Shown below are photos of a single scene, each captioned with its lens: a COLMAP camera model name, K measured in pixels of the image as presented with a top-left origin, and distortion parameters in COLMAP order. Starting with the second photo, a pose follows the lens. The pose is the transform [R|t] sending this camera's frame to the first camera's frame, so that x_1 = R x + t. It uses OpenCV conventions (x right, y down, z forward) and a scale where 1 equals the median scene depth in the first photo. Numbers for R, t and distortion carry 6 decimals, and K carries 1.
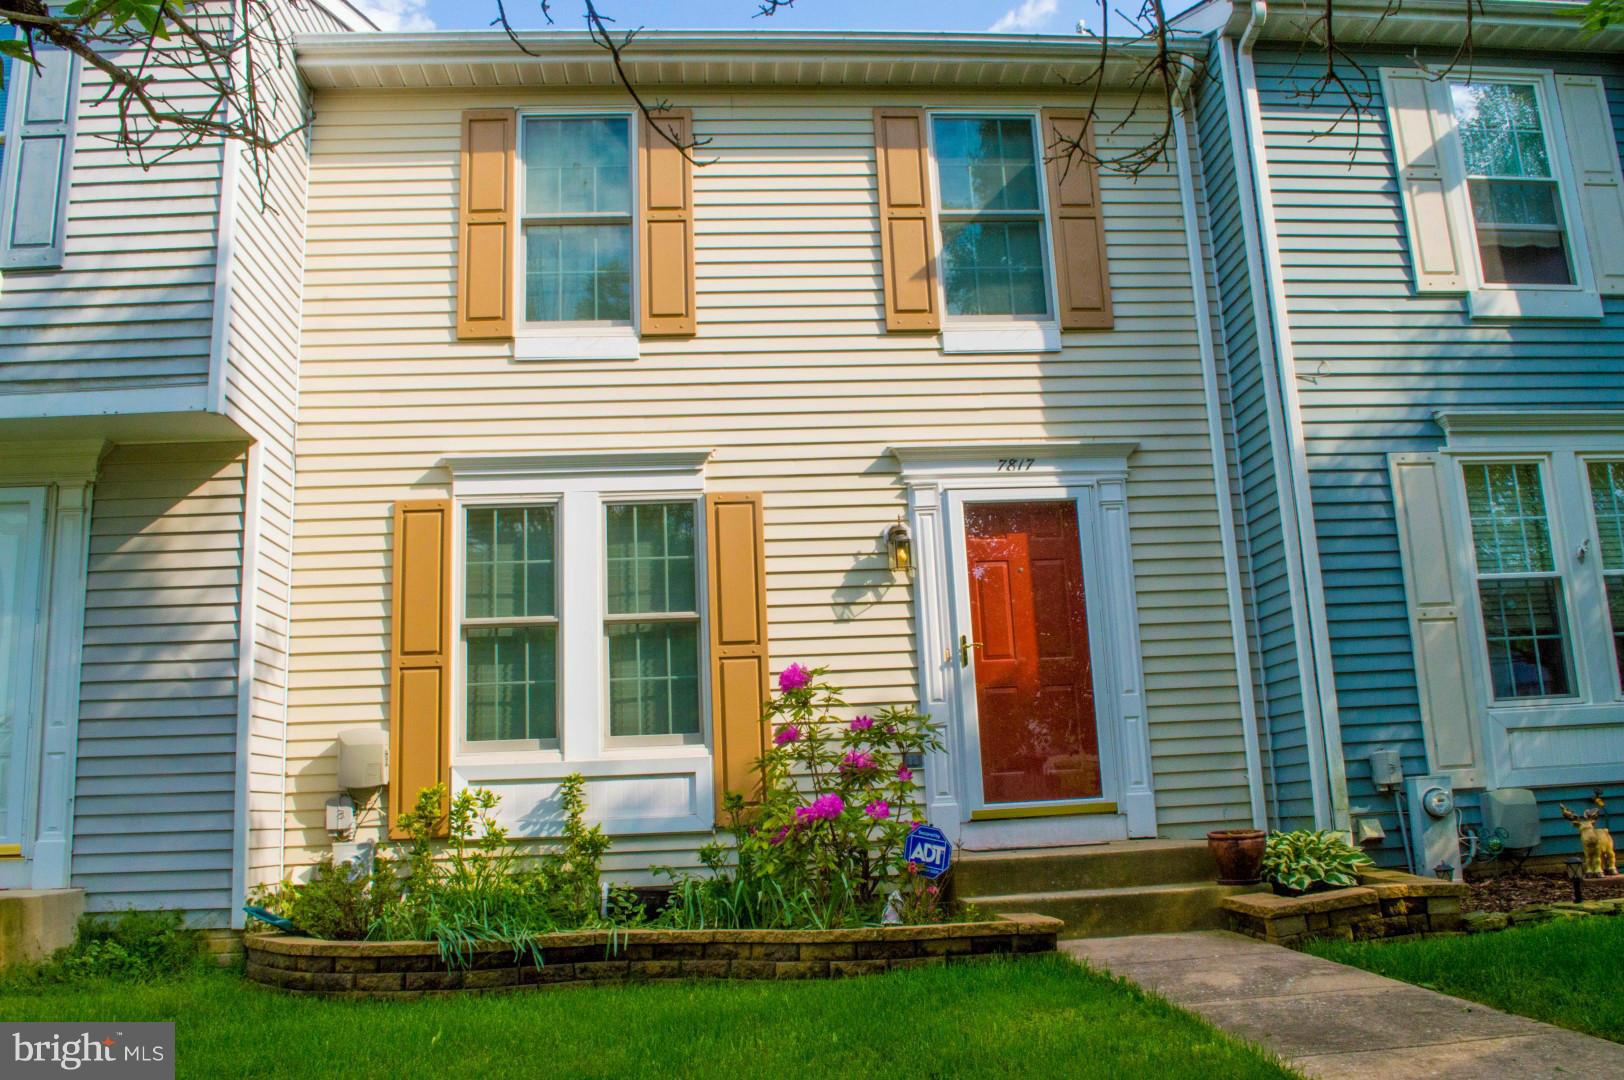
lens RADIAL K [[1300.1, 0, 812.0], [0, 1300.1, 540.0], [0, 0, 1]] dist [-0.080739, 0.012823]
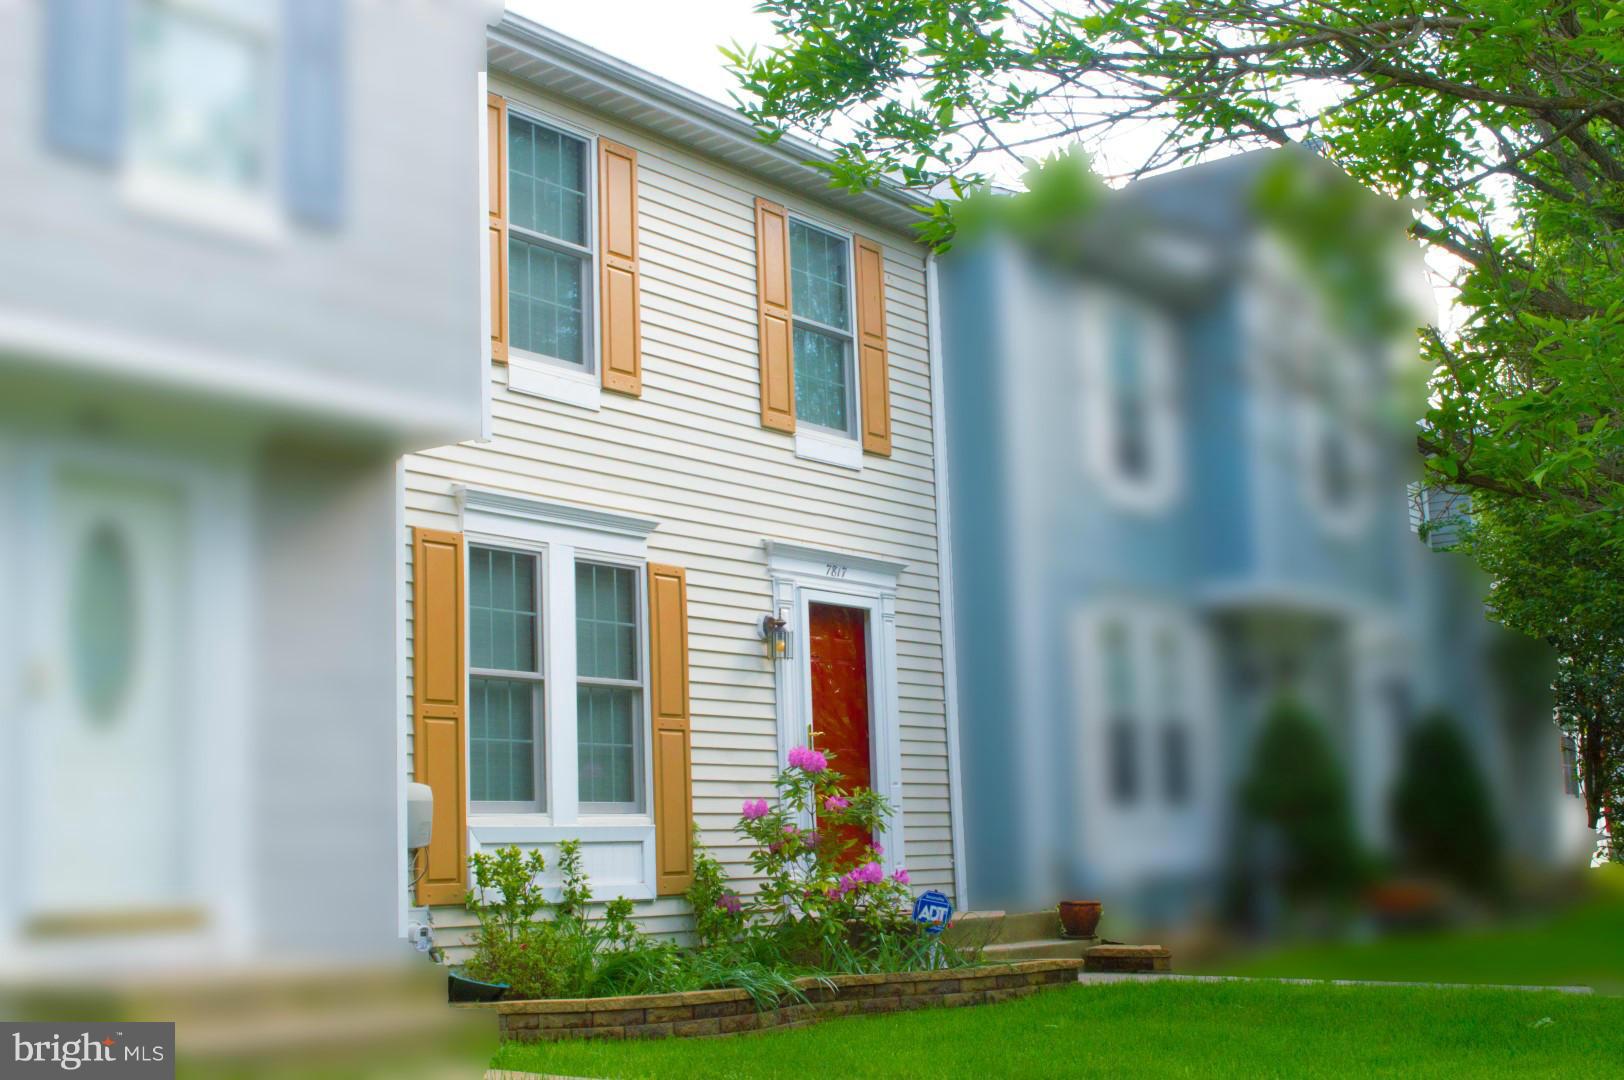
lens RADIAL K [[2024.2, 0, 812.0], [0, 2024.2, 540.0], [0, 0, 1]] dist [-0.016060, 0.005738]
pose [[0.661048, 0.141523, 0.736876, -1.153083], [-0.149974, 0.987156, -0.055050, 0.013880], [-0.735203, -0.074121, 0.673782, -0.138430]]
